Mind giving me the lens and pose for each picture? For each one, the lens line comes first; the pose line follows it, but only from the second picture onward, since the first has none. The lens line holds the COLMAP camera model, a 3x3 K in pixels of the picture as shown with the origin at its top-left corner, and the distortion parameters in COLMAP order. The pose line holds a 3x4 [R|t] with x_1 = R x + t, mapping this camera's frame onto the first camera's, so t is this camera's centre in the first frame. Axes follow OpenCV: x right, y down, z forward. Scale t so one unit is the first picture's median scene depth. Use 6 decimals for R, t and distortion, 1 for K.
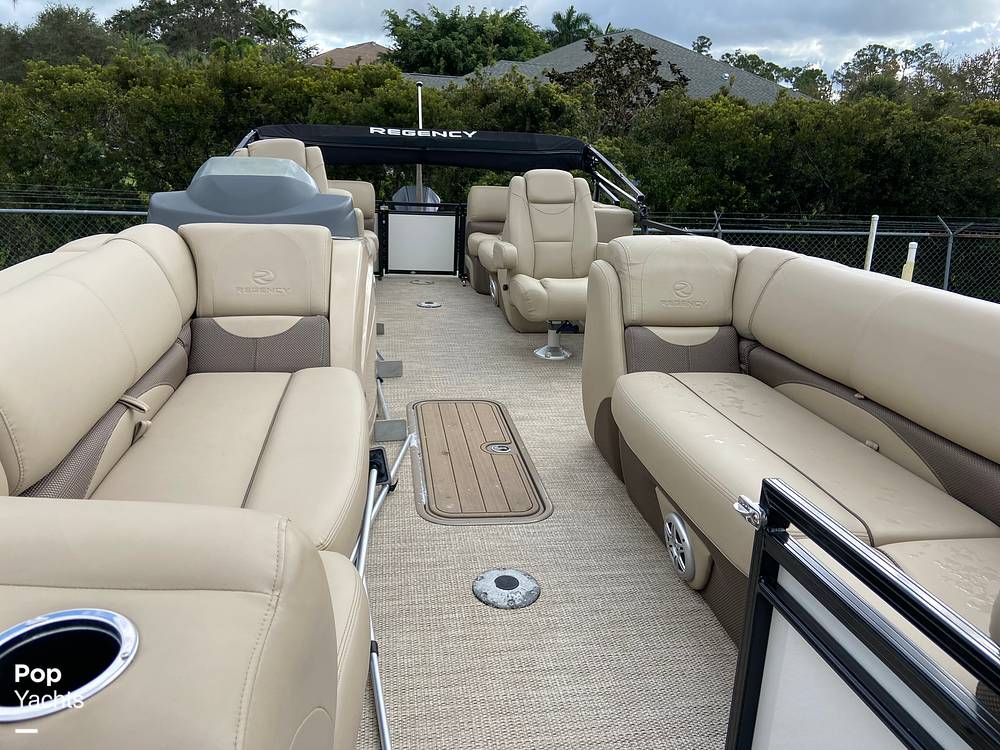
lens RADIAL K [[760.1, 0, 500.0], [0, 760.1, 375.0], [0, 0, 1]] dist [0.121511, -0.143202]
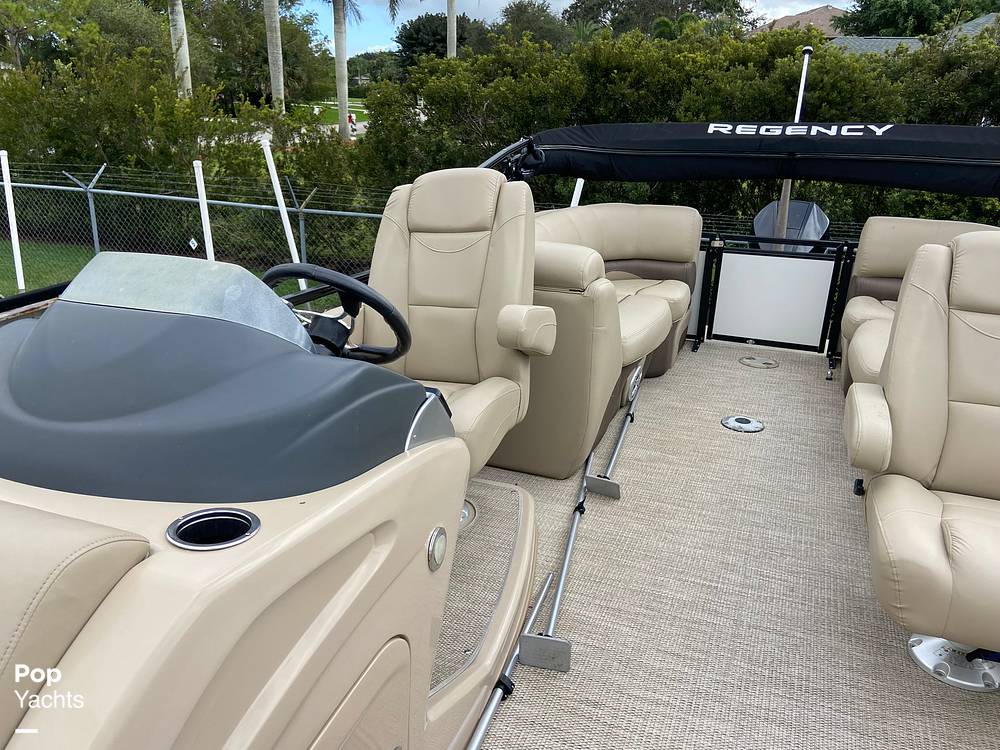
lens RADIAL K [[760.1, 0, 500.0], [0, 760.1, 375.0], [0, 0, 1]] dist [0.121511, -0.143202]
pose [[0.863714, 0.143948, -0.482987, 0.023440], [-0.131116, 0.989523, 0.060444, -0.118503], [0.486627, 0.011121, 0.873539, 0.320545]]
